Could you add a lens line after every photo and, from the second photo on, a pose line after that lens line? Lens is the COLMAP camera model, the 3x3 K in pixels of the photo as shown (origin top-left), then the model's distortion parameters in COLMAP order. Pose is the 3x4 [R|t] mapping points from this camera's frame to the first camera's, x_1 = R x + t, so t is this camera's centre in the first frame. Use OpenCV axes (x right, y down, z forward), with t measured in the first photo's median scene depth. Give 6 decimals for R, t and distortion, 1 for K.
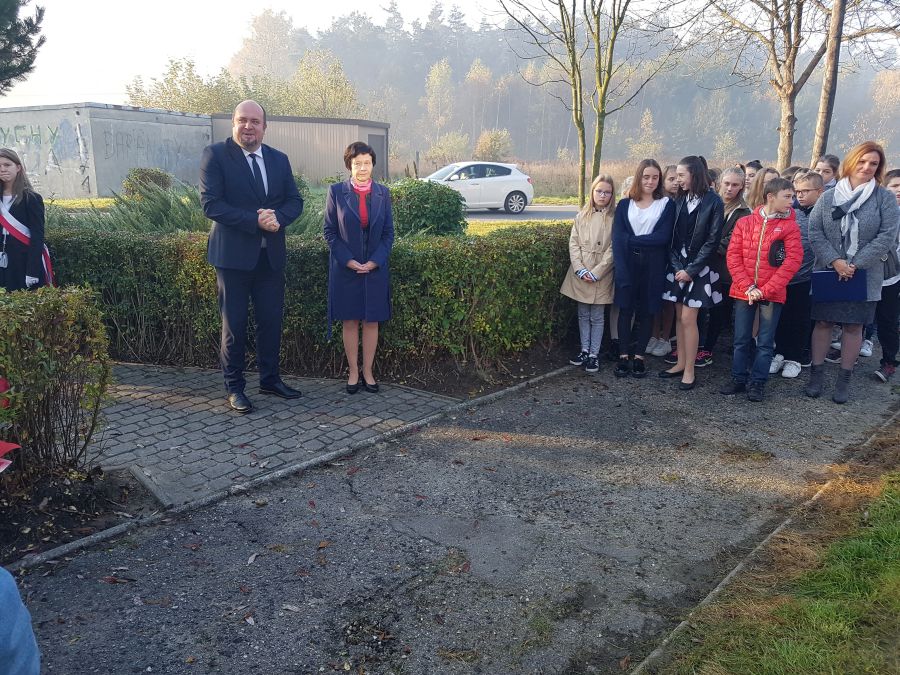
lens RADIAL K [[718.0, 0, 452.4], [0, 718.0, 339.5], [0, 0, 1]] dist [0.006637, -0.007594]
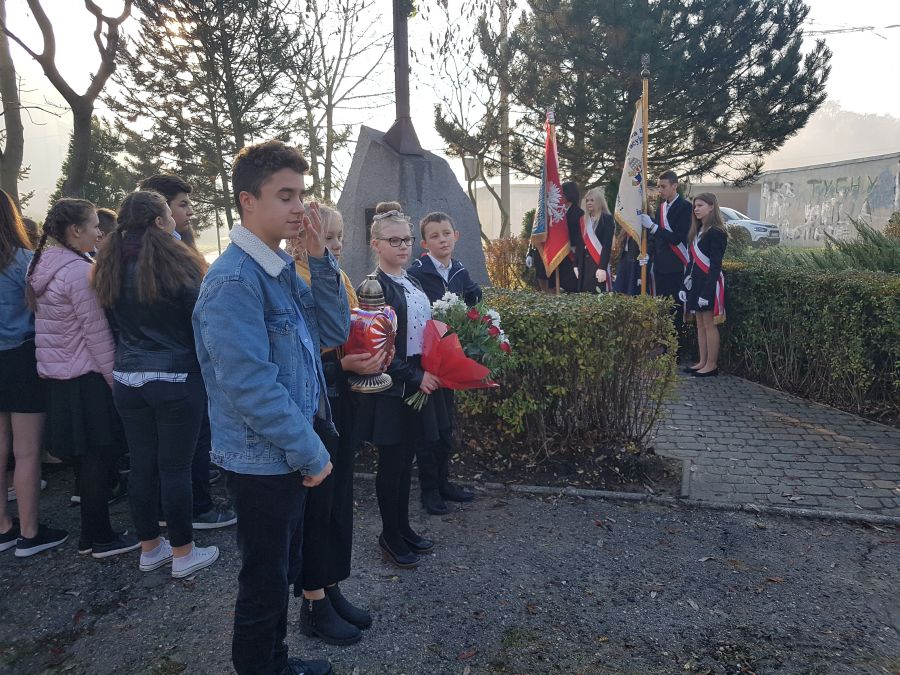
lens RADIAL K [[718.0, 0, 451.1], [0, 718.0, 339.2], [0, 0, 1]] dist [0.006637, -0.007594]
pose [[0.473689, 0.135398, -0.870222, 0.303934], [-0.197481, 0.979279, 0.044871, 0.009090], [0.858265, 0.150597, 0.490613, 0.074925]]
